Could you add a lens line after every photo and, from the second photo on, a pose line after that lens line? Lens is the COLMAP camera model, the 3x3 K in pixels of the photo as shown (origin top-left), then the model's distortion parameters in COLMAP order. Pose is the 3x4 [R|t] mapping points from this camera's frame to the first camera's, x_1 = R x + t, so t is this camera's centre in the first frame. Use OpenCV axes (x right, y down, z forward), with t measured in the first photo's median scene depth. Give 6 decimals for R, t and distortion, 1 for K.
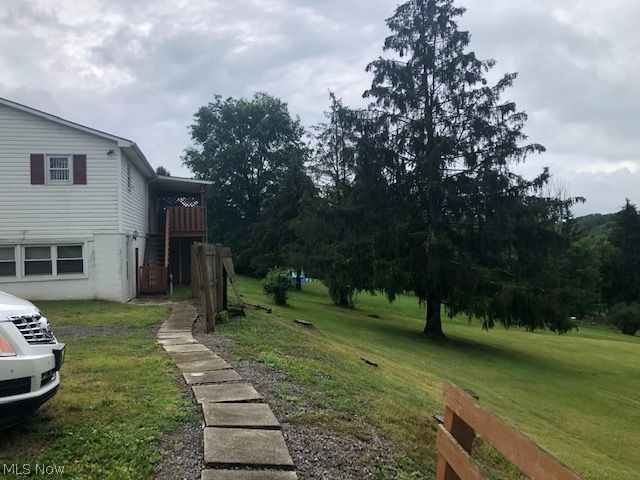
lens RADIAL K [[509.6, 0, 320.0], [0, 509.6, 240.0], [0, 0, 1]] dist [-0.005133, -0.008797]
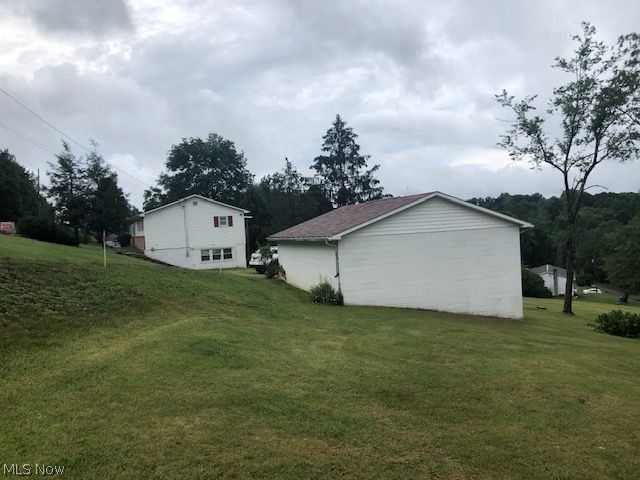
lens RADIAL K [[558.3, 0, 320.0], [0, 558.3, 240.0], [0, 0, 1]] dist [0.018040, 0.010740]
pose [[0.971671, -0.043526, 0.232294, -0.444065], [0.036985, 0.998789, 0.032444, -0.072762], [-0.233425, -0.022934, 0.972104, -1.298651]]
